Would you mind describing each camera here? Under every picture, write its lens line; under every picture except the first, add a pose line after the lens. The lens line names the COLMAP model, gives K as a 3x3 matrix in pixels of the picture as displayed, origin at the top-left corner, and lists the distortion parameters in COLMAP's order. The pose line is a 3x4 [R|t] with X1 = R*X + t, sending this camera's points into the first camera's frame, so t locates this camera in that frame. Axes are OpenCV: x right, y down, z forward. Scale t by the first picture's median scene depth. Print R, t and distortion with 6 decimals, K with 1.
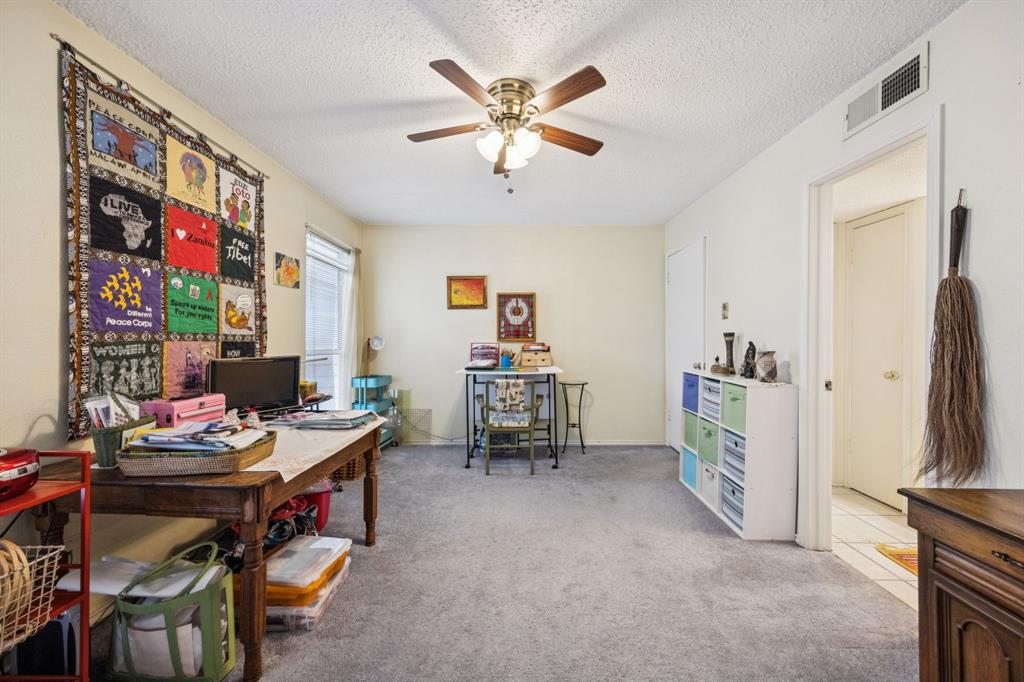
lens RADIAL K [[393.2, 0, 517.0], [0, 393.2, 335.3], [0, 0, 1]] dist [-0.007705, 0.000292]
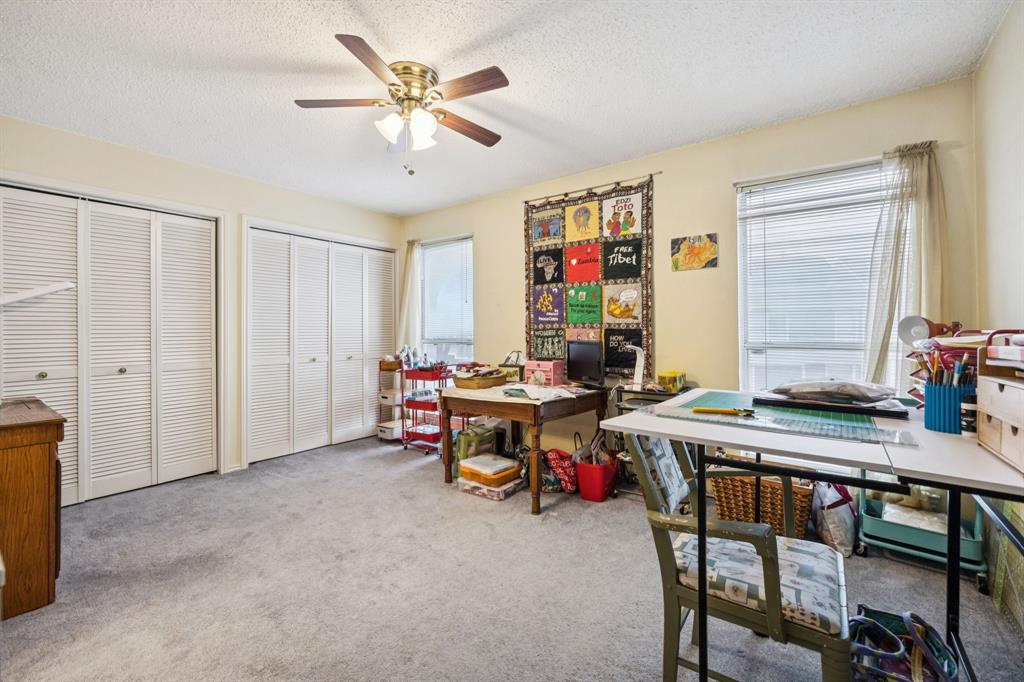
lens RADIAL K [[393.2, 0, 517.0], [0, 393.2, 335.3], [0, 0, 1]] dist [-0.007705, 0.000292]
pose [[-0.583185, -0.011675, -0.812255, 0.587455], [-0.002886, 0.999920, -0.012301, 0.063570], [0.812334, -0.004829, -0.583172, 1.749299]]
